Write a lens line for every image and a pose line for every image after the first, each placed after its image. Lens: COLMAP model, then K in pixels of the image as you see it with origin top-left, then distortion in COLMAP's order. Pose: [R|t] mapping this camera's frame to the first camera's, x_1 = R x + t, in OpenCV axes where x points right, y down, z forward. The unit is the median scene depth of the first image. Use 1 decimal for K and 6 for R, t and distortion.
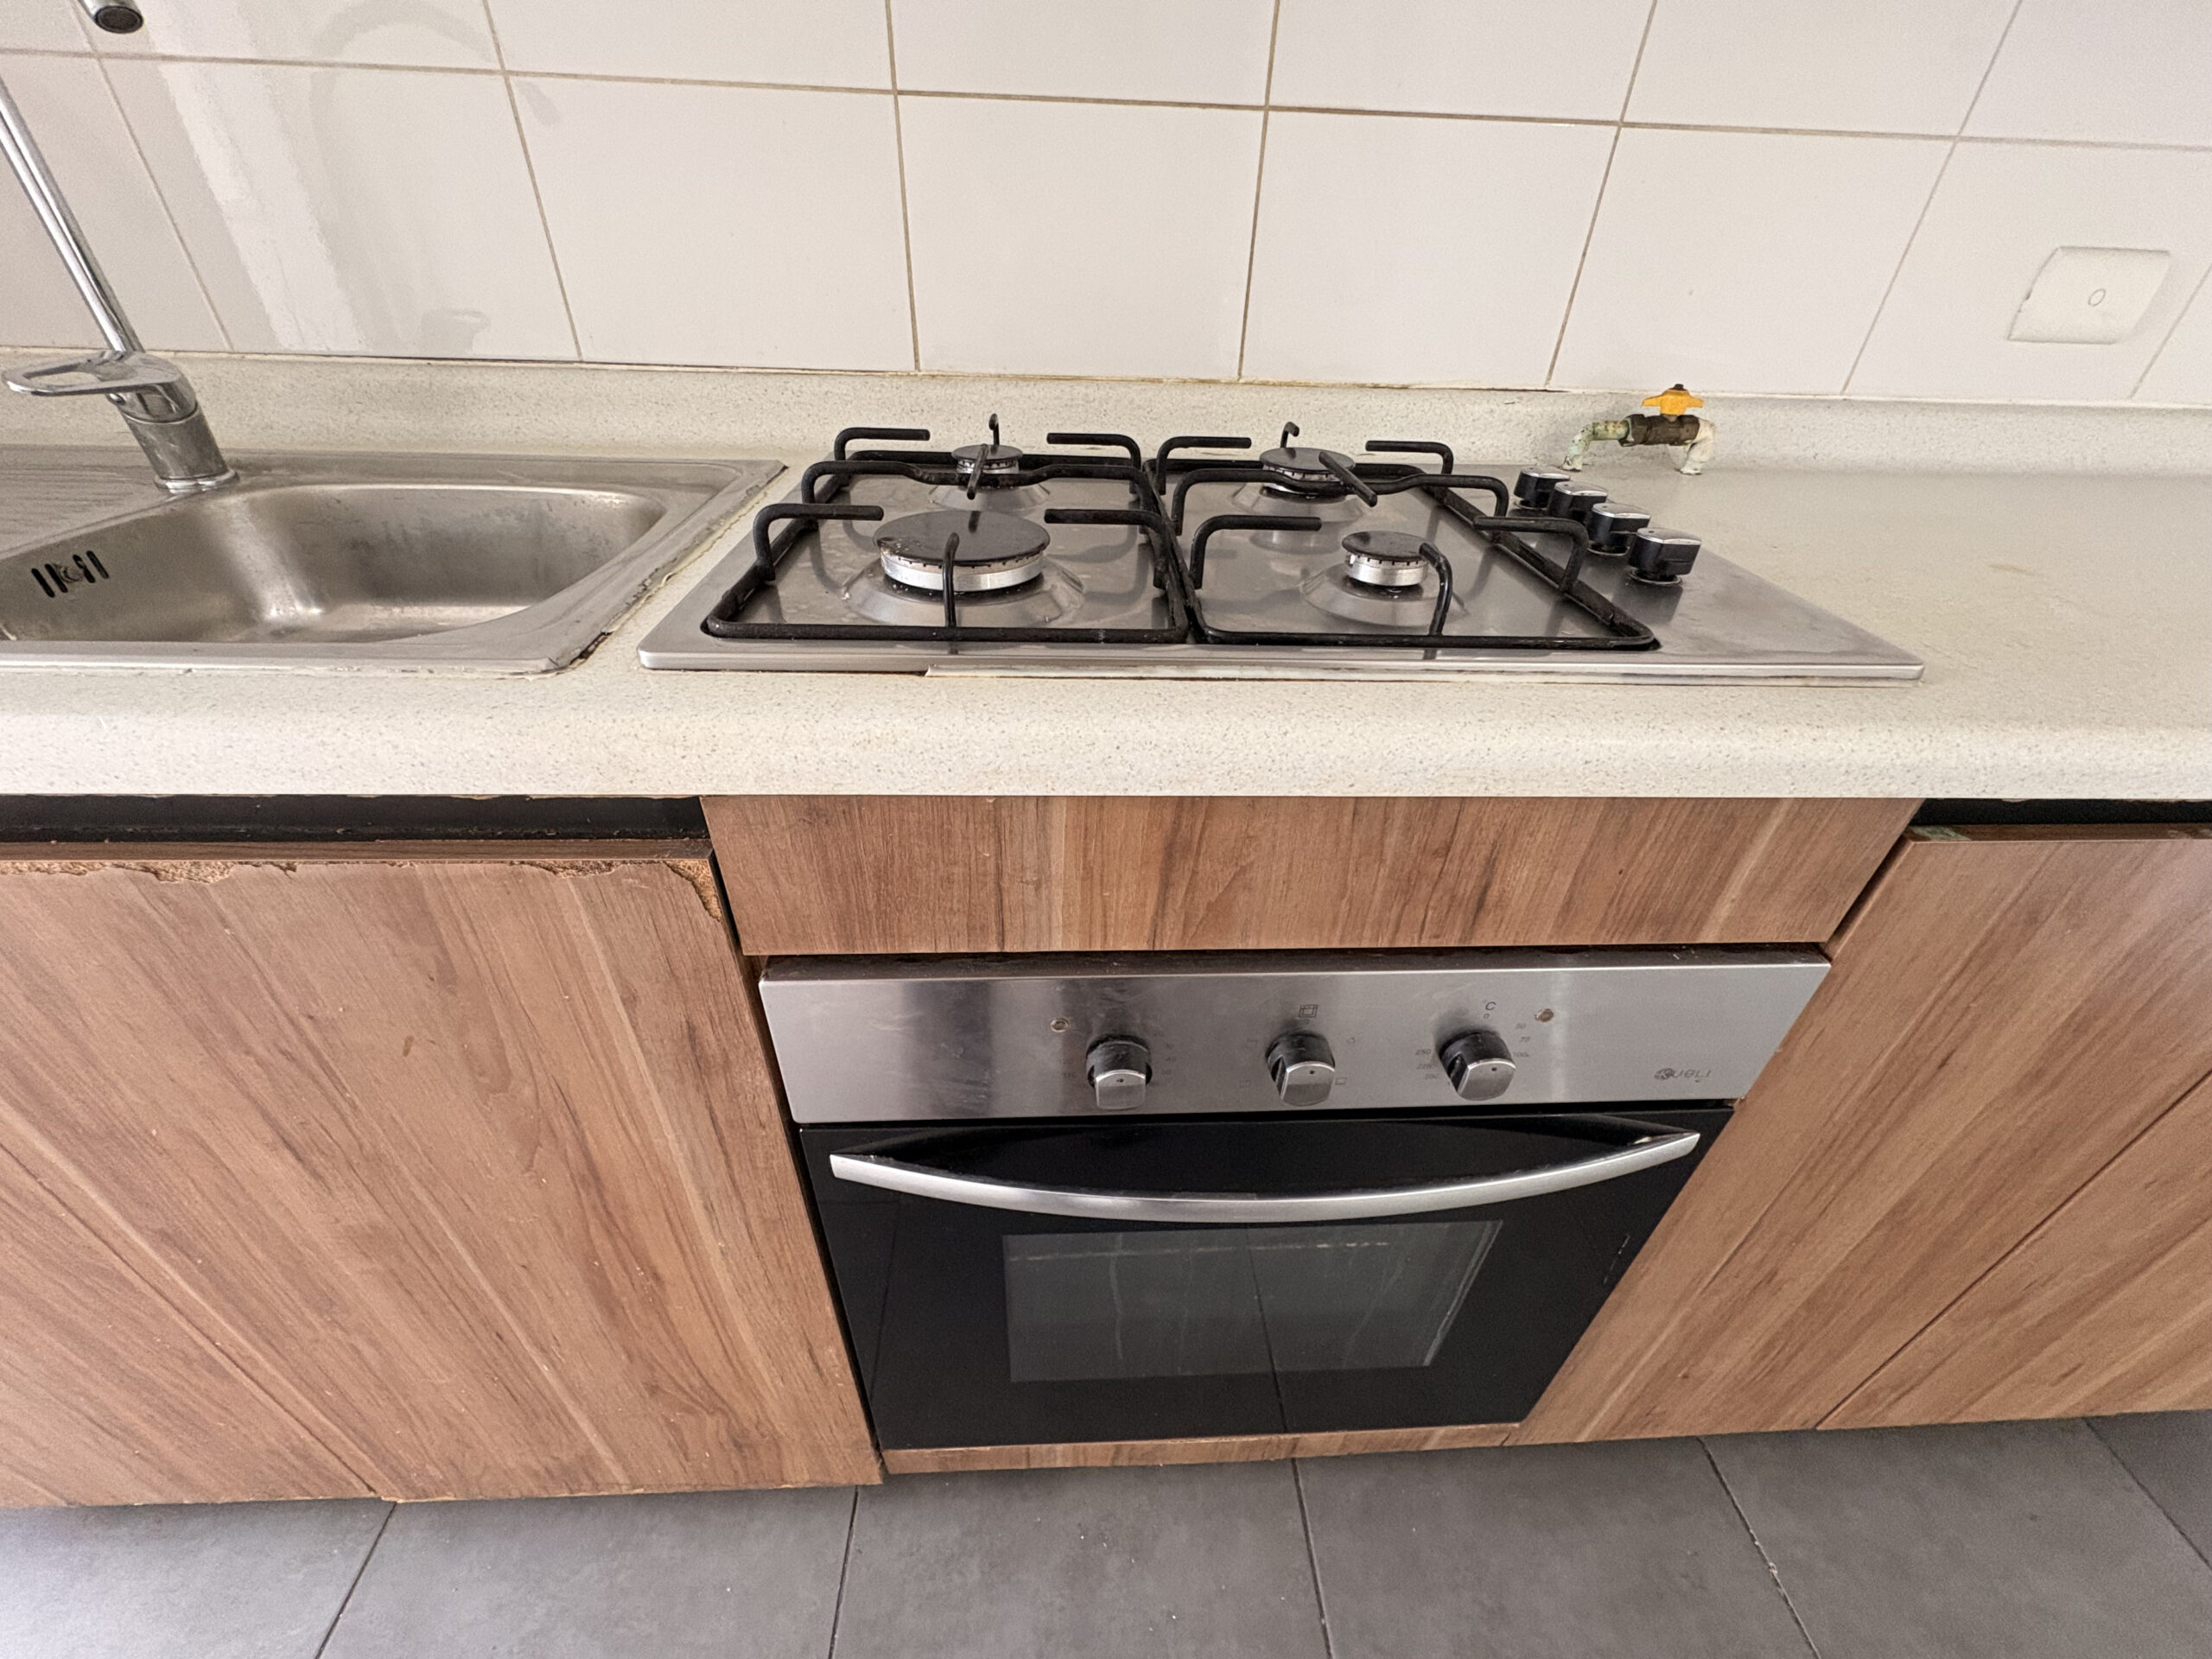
lens RADIAL K [[877.3, 0, 1104.1], [0, 877.3, 825.2], [0, 0, 1]] dist [-0.000320, 0.000265]
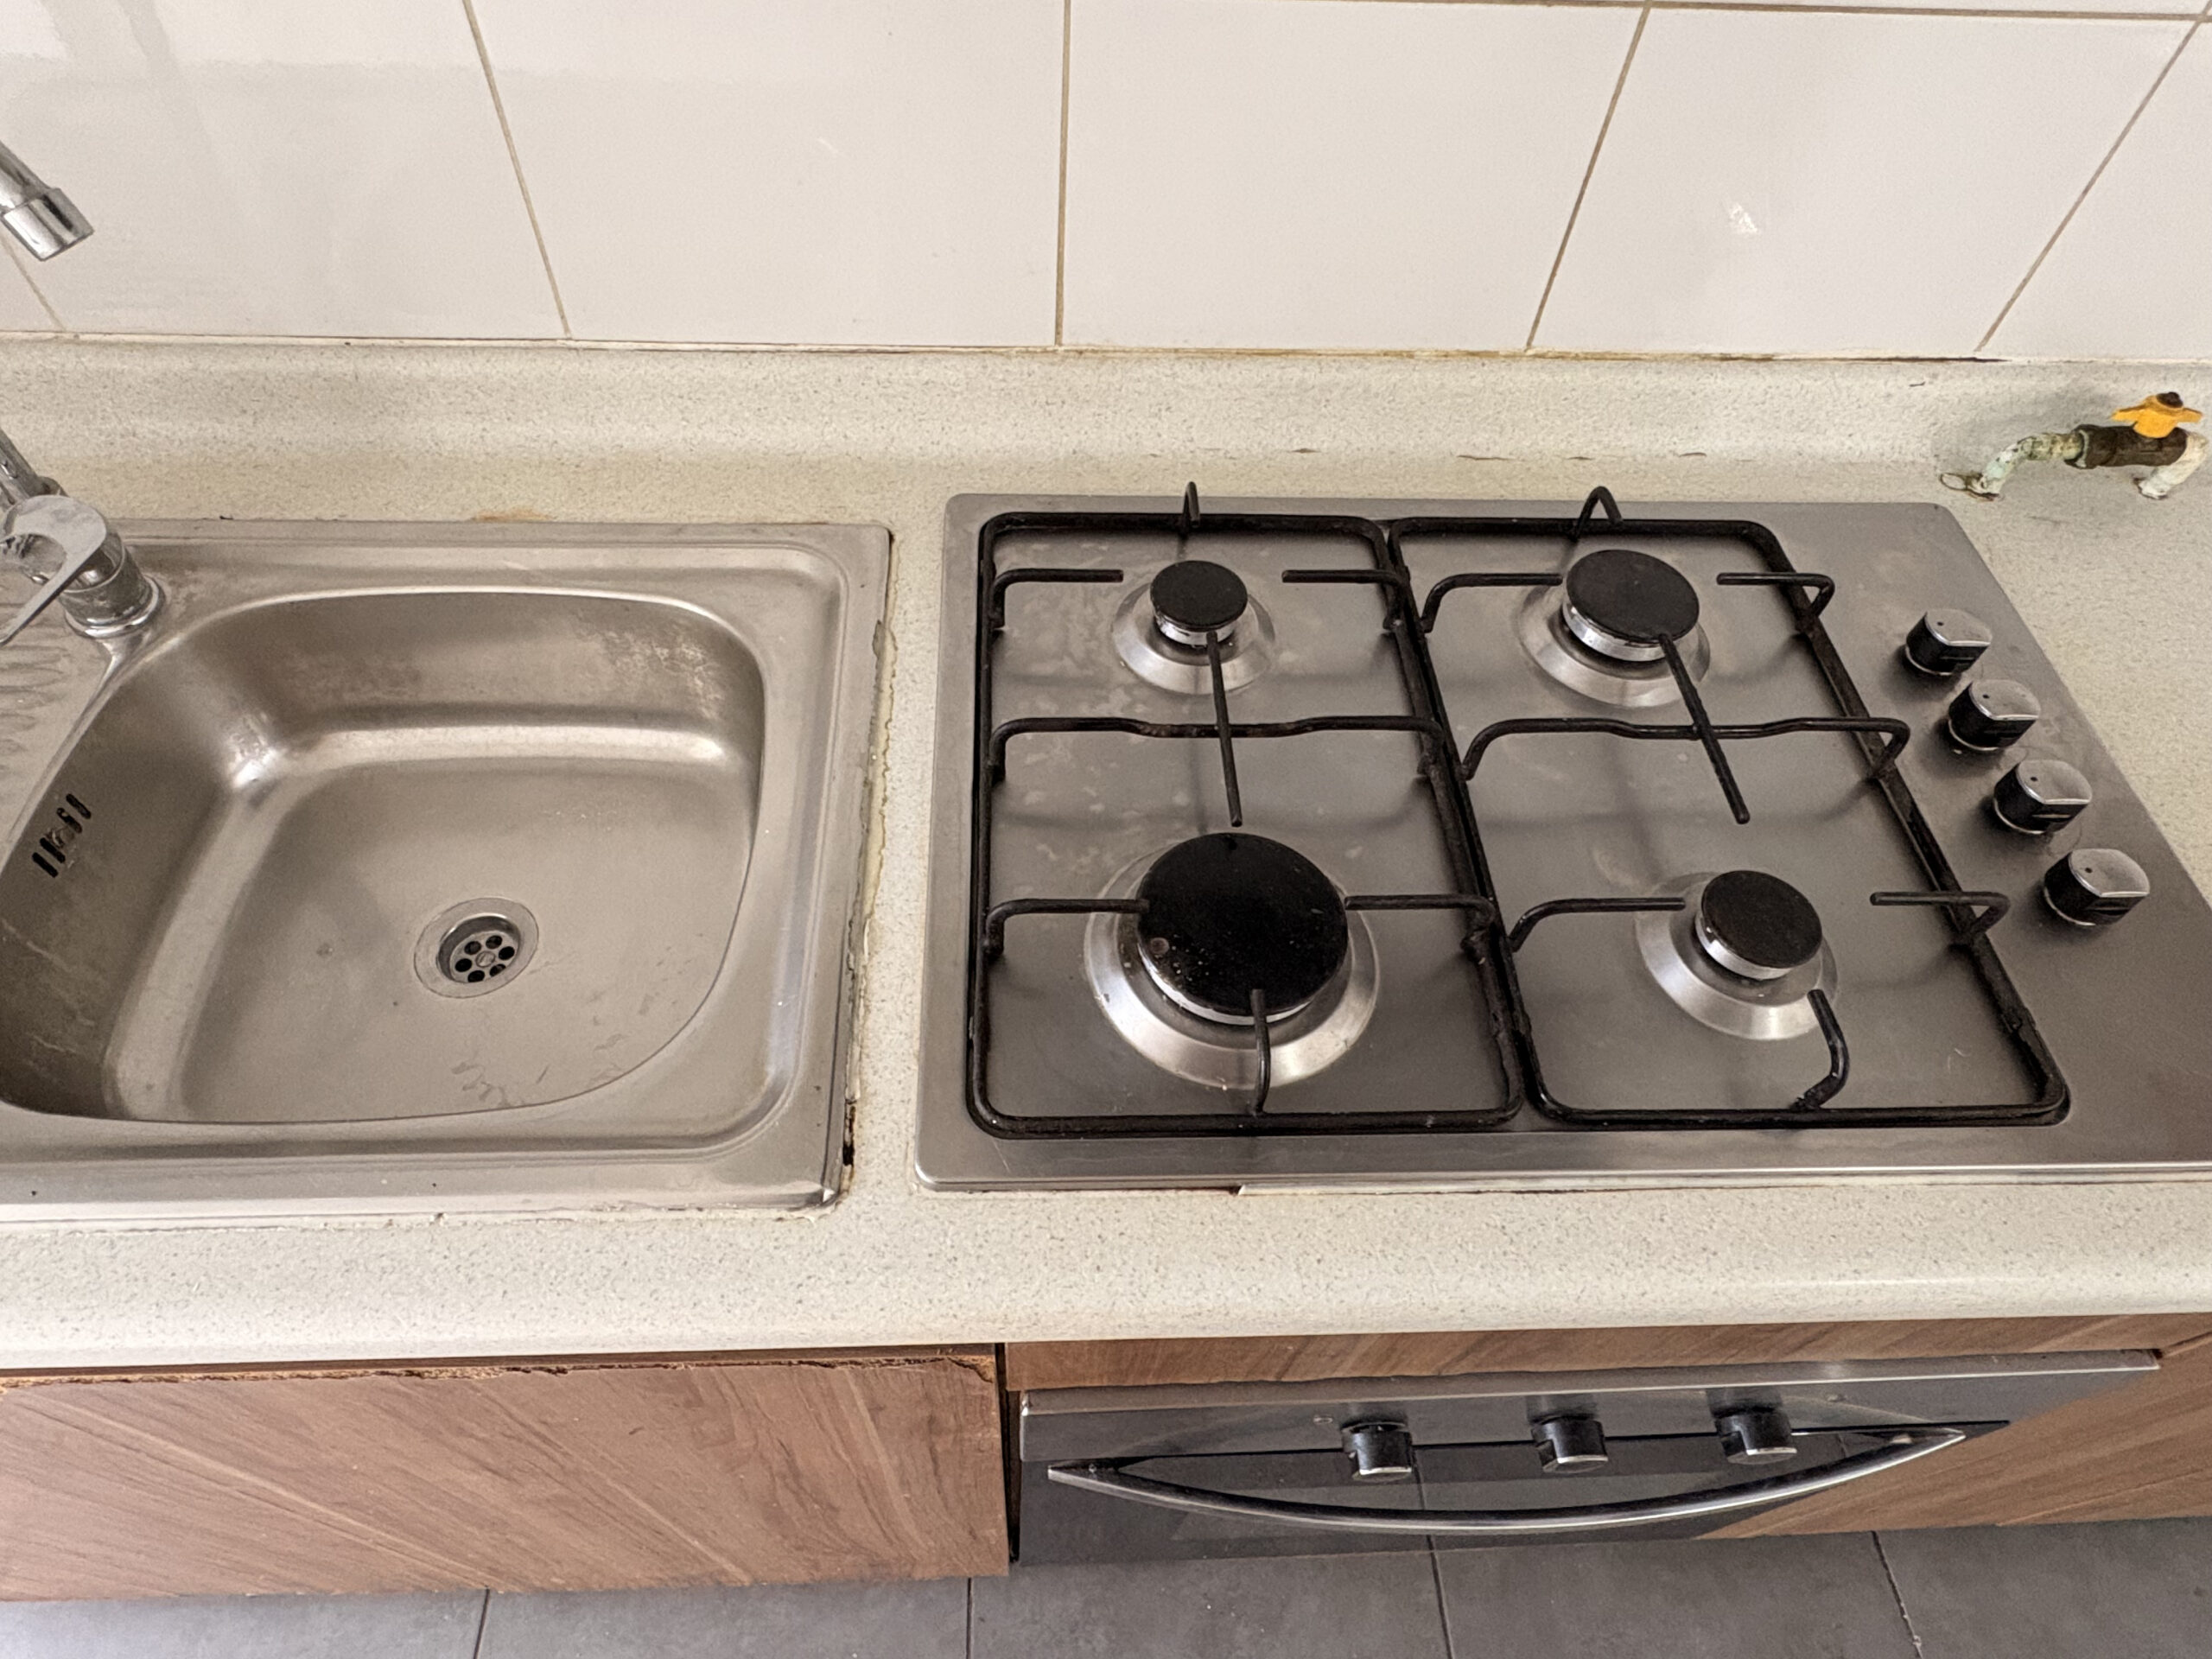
lens RADIAL K [[1269.5, 0, 1084.2], [0, 1269.5, 834.2], [0, 0, 1]] dist [0.000463, 0.000224]
pose [[0.999913, 0.013205, 0.000725, -0.188680], [-0.012730, 0.946163, 0.323439, -0.479180], [0.003585, -0.323420, 0.946249, -0.052307]]
